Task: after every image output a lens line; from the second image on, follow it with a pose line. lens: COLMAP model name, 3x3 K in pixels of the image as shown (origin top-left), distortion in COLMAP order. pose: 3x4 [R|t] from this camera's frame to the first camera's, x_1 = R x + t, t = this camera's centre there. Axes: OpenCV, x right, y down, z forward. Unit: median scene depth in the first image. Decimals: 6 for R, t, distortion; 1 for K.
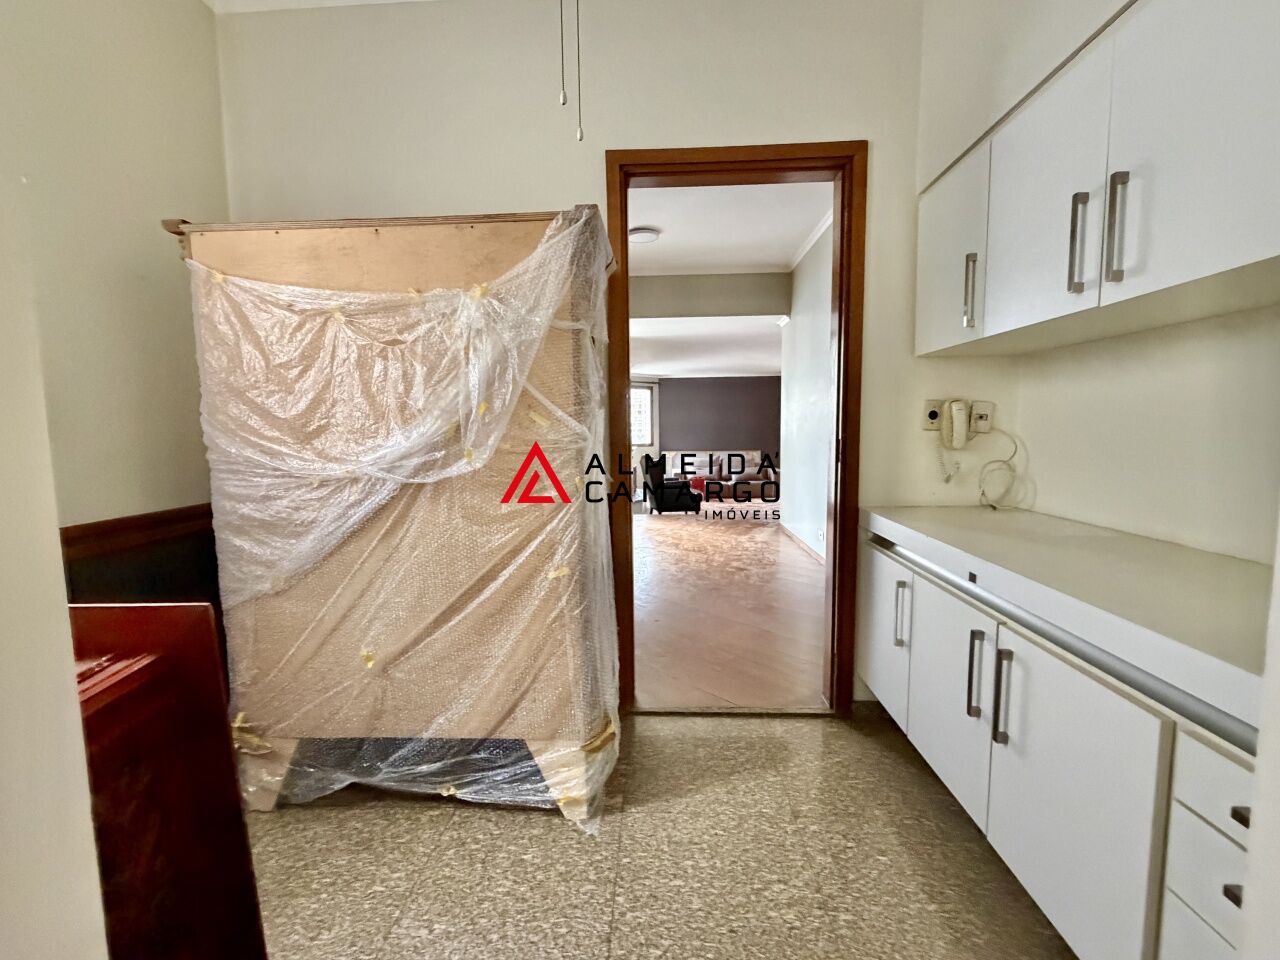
lens RADIAL K [[513.9, 0, 640.0], [0, 513.9, 480.0], [0, 0, 1]] dist [0.003296, 0.000269]
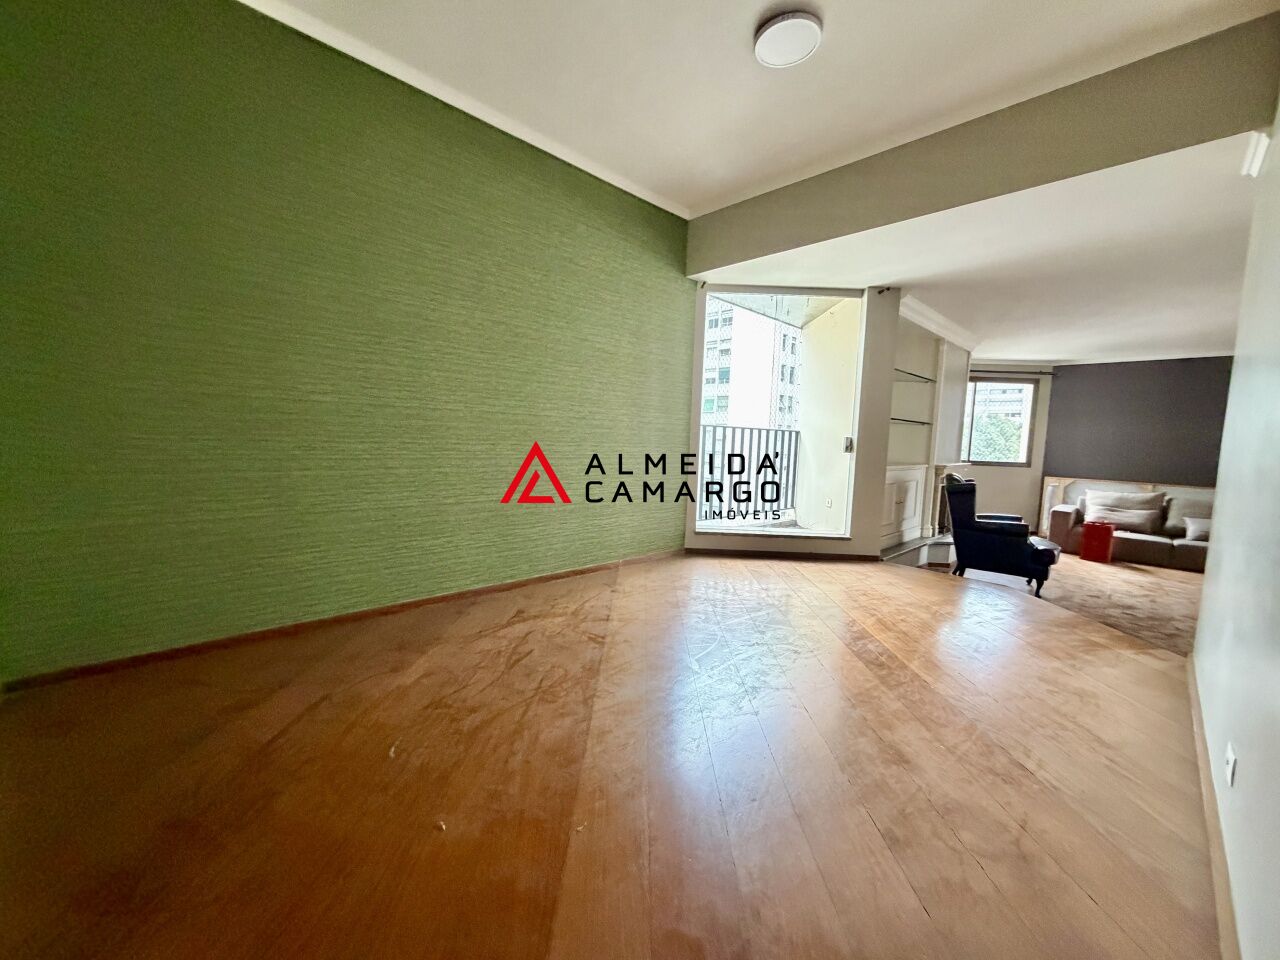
lens RADIAL K [[507.7, 0, 635.5], [0, 507.7, 480.2], [0, 0, 1]] dist [-0.000220, -0.000059]
pose [[0.729653, 0.100884, -0.676335, 0.249641], [-0.116381, 0.992949, 0.022556, -0.015507], [0.673842, 0.062255, 0.736248, 0.436733]]
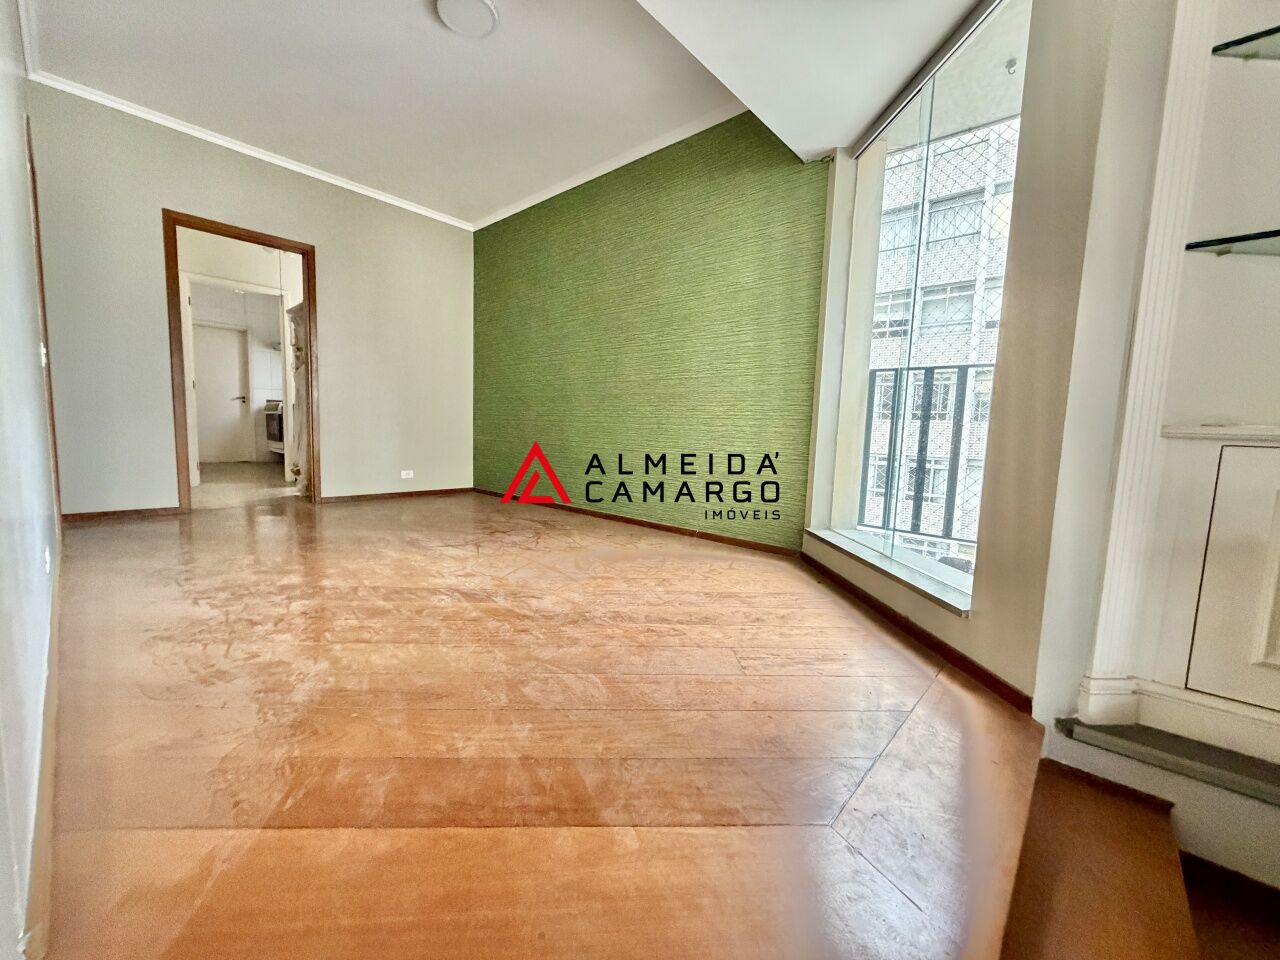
lens RADIAL K [[513.9, 0, 640.0], [0, 513.9, 480.0], [0, 0, 1]] dist [0.003296, 0.000269]
pose [[-0.633471, 0.062466, -0.771241, 0.327563], [-0.107309, 0.980012, 0.167515, -0.060006], [0.766289, 0.188877, -0.614106, 1.417316]]
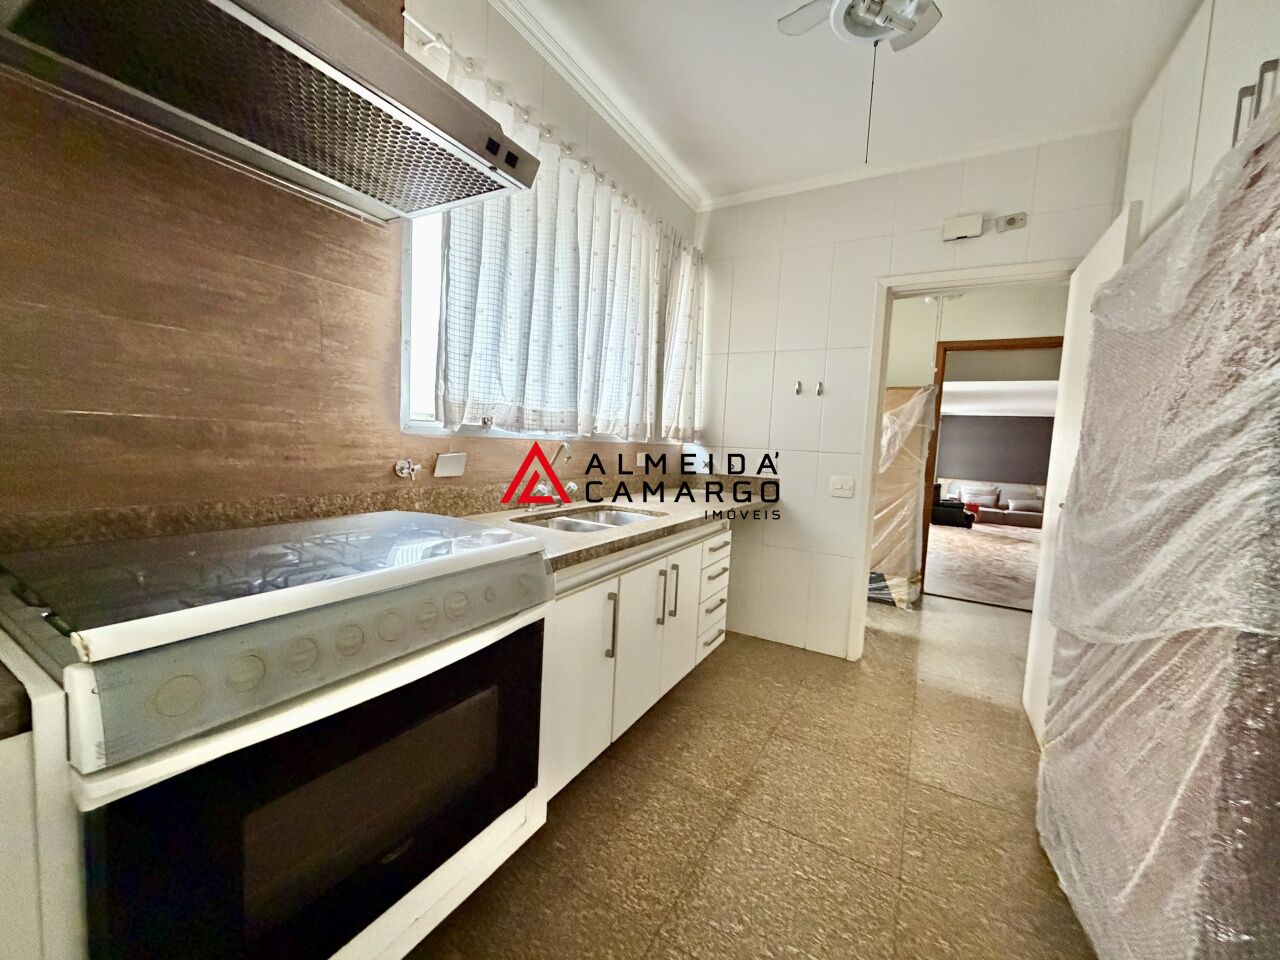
lens RADIAL K [[507.7, 0, 635.5], [0, 507.7, 480.2], [0, 0, 1]] dist [-0.000220, -0.000059]
pose [[0.882594, 0.094081, -0.460626, -0.071361], [-0.108447, 0.994091, -0.004753, 0.062357], [0.457457, 0.054149, 0.887581, -0.742954]]
